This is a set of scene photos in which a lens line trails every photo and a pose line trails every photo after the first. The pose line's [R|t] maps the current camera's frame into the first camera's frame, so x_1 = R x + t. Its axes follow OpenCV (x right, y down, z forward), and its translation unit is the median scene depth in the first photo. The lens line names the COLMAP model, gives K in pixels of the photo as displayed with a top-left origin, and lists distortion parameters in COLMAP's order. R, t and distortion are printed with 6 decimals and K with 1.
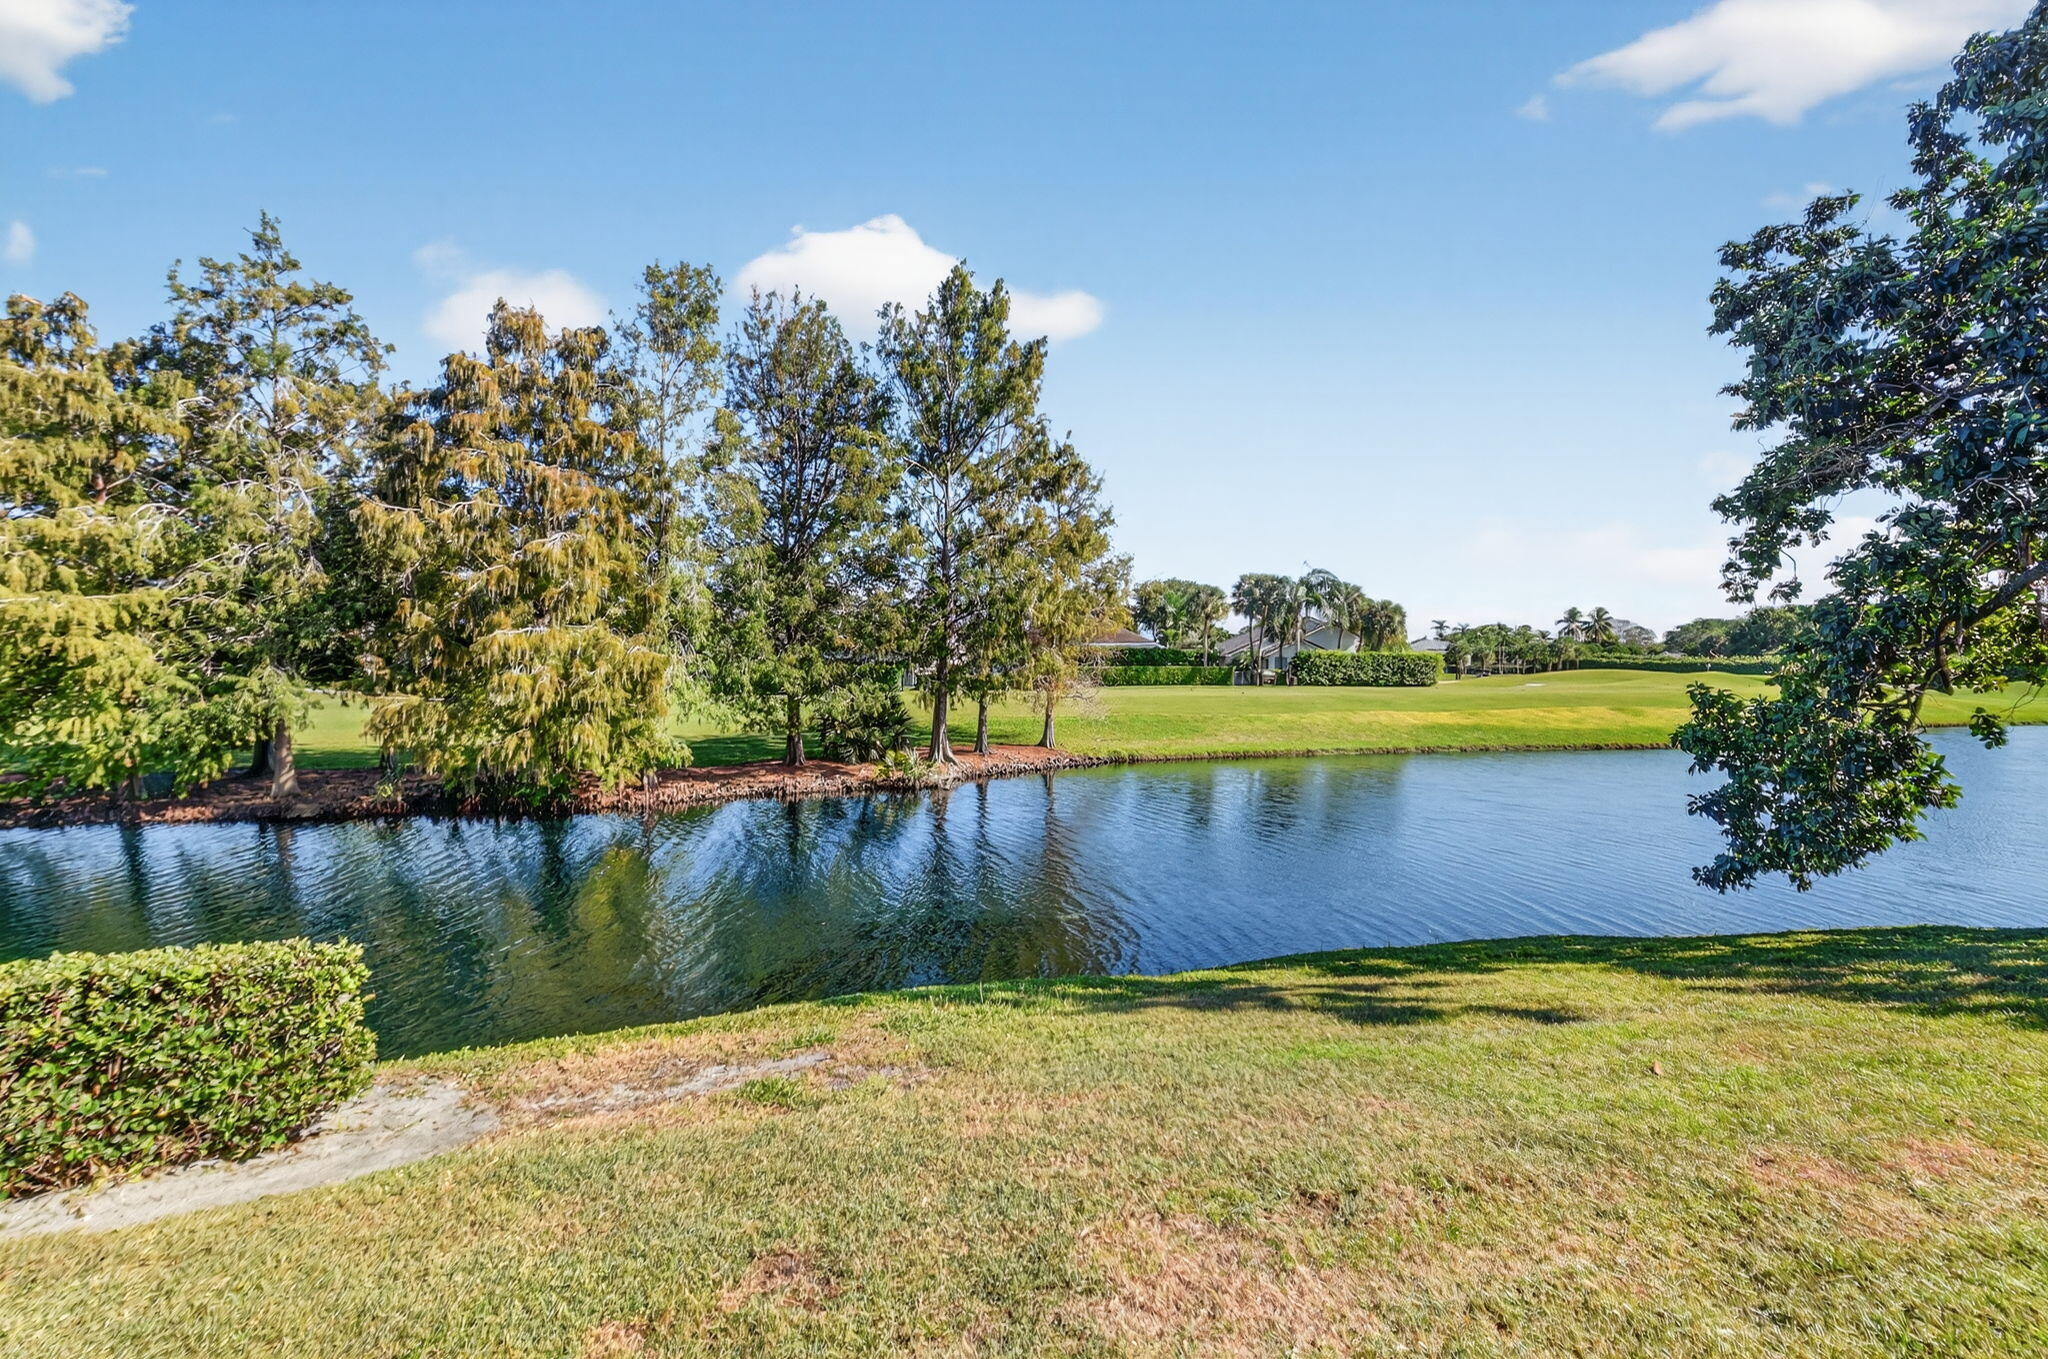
lens RADIAL K [[908.1, 0, 1014.3], [0, 908.1, 675.1], [0, 0, 1]] dist [-0.014408, -0.005787]
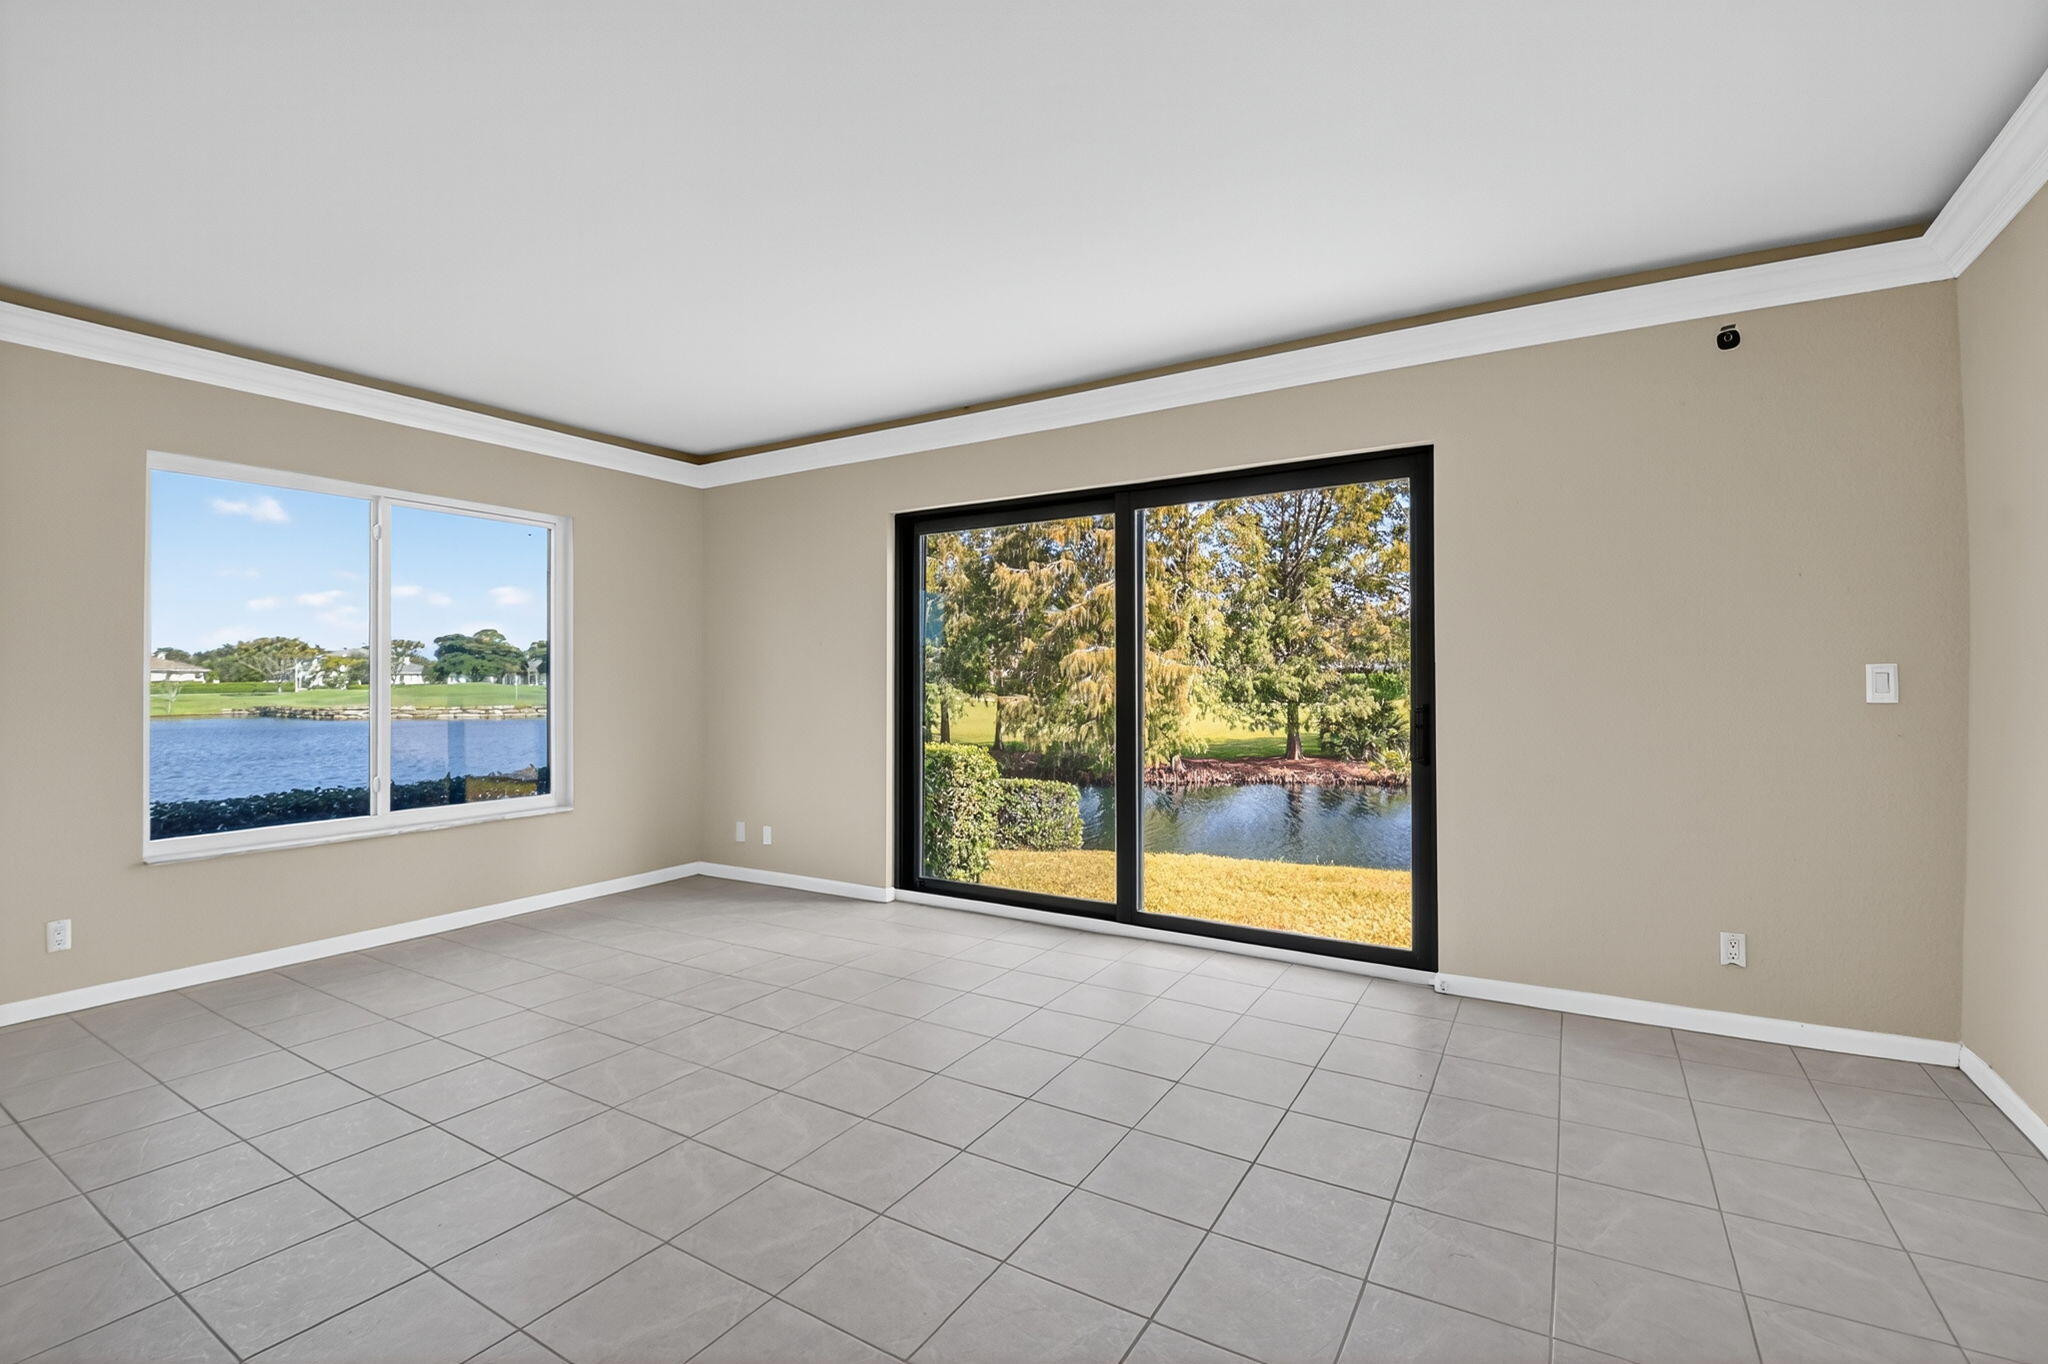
lens RADIAL K [[908.1, 0, 1007.6], [0, 908.1, 680.2], [0, 0, 1]] dist [-0.014408, -0.005787]
pose [[0.847689, -0.006294, -0.530456, 0.071525], [0.002484, 0.999966, -0.007895, 0.006079], [0.530488, 0.005375, 0.847676, -0.201799]]
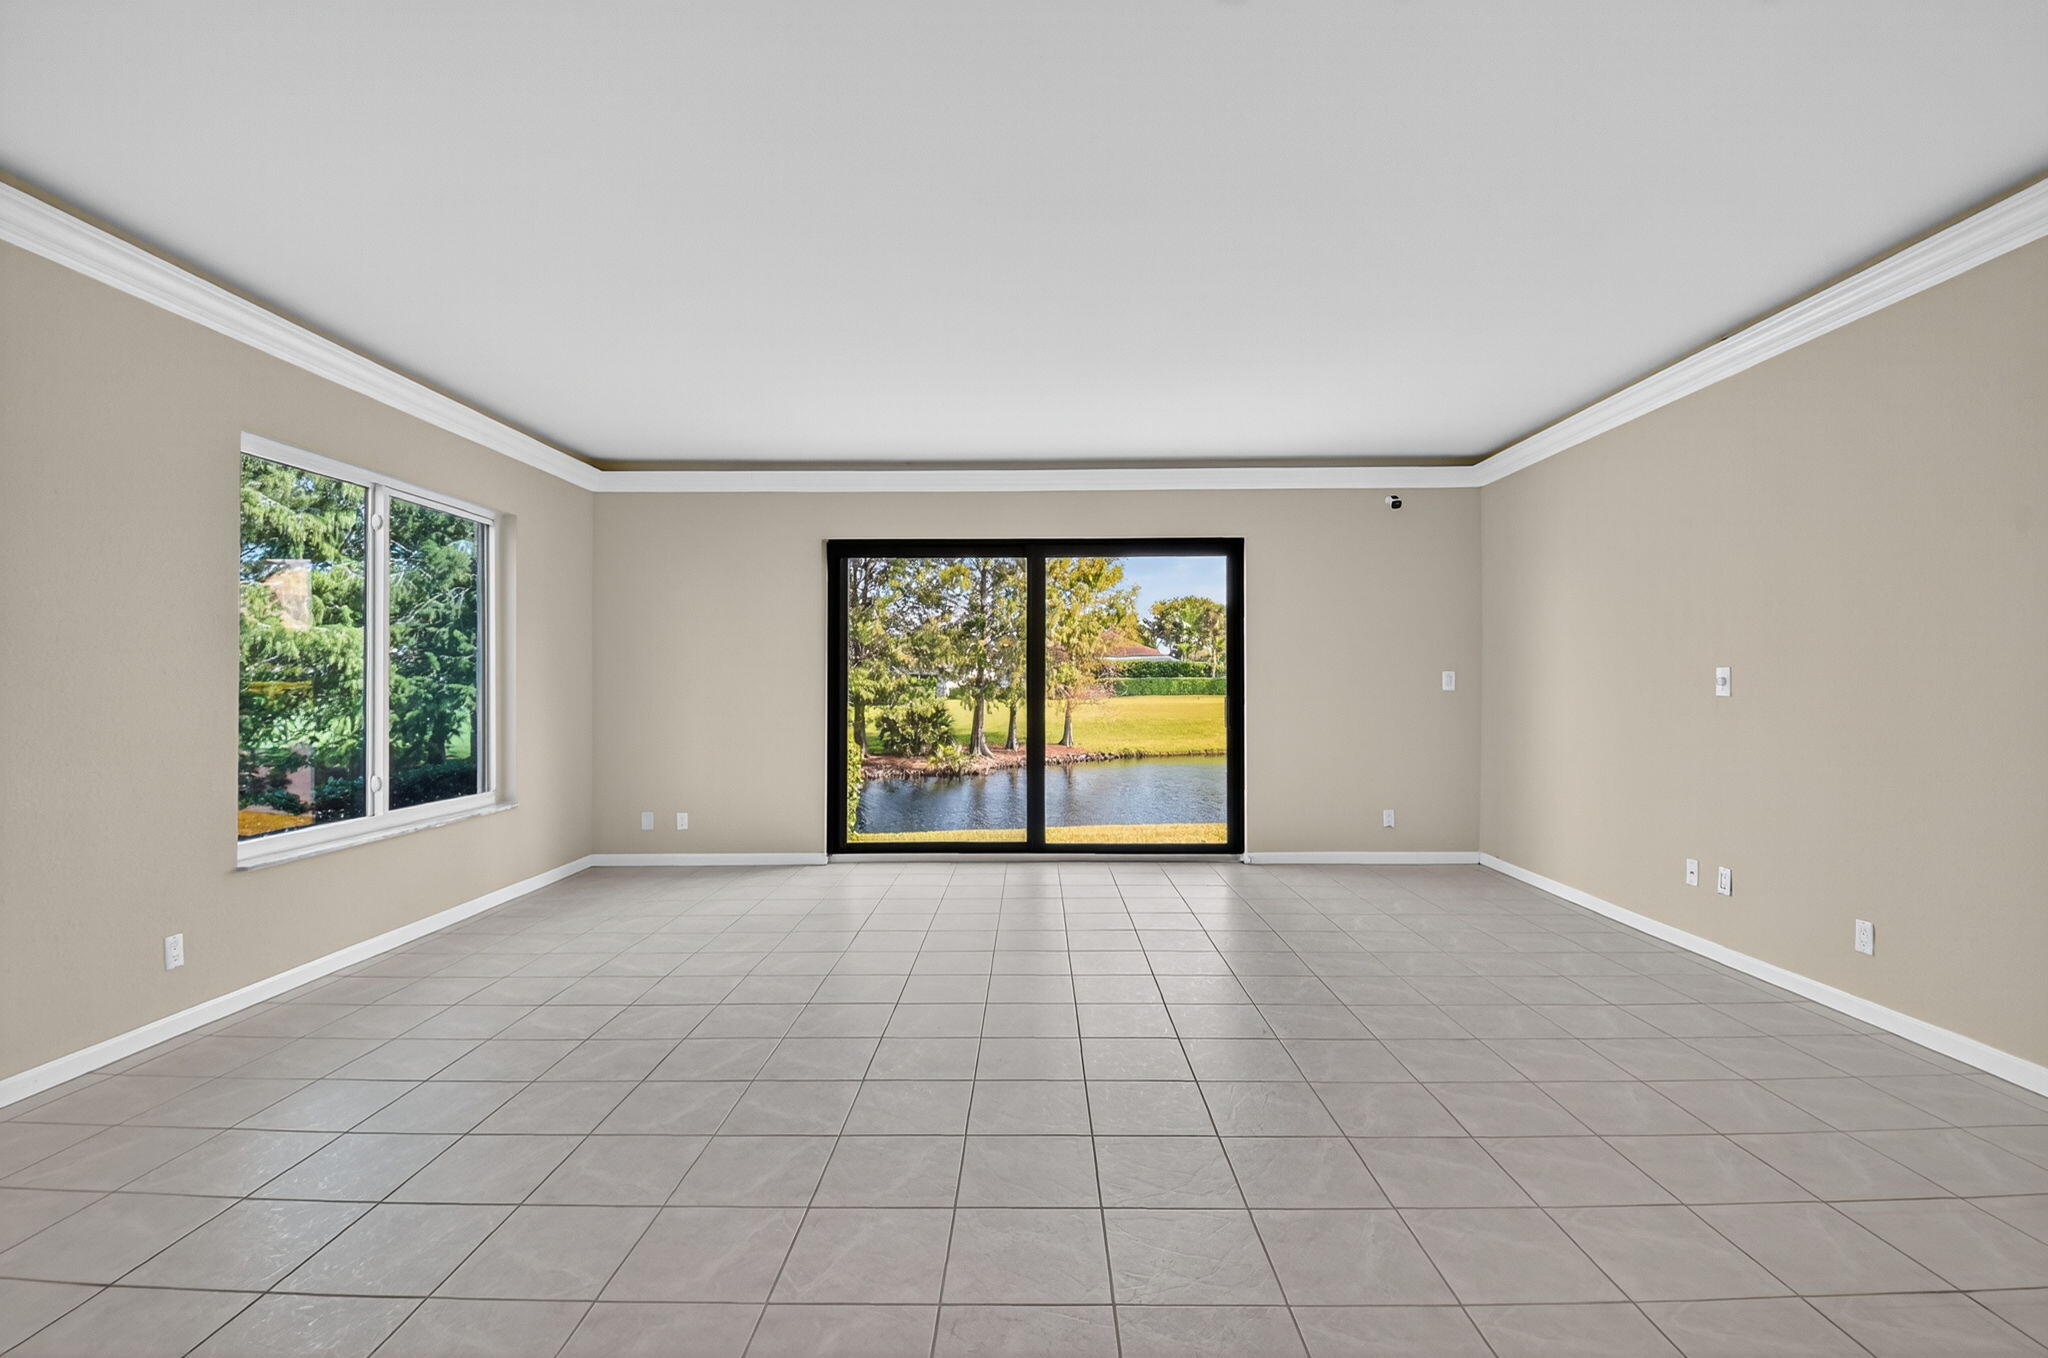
lens RADIAL K [[908.1, 0, 1027.0], [0, 908.1, 667.3], [0, 0, 1]] dist [-0.014408, -0.005787]
pose [[0.999863, -0.004553, -0.015898, 0.003277], [0.004170, 0.999703, -0.024003, 0.007472], [0.016003, 0.023933, 0.999585, -0.280124]]
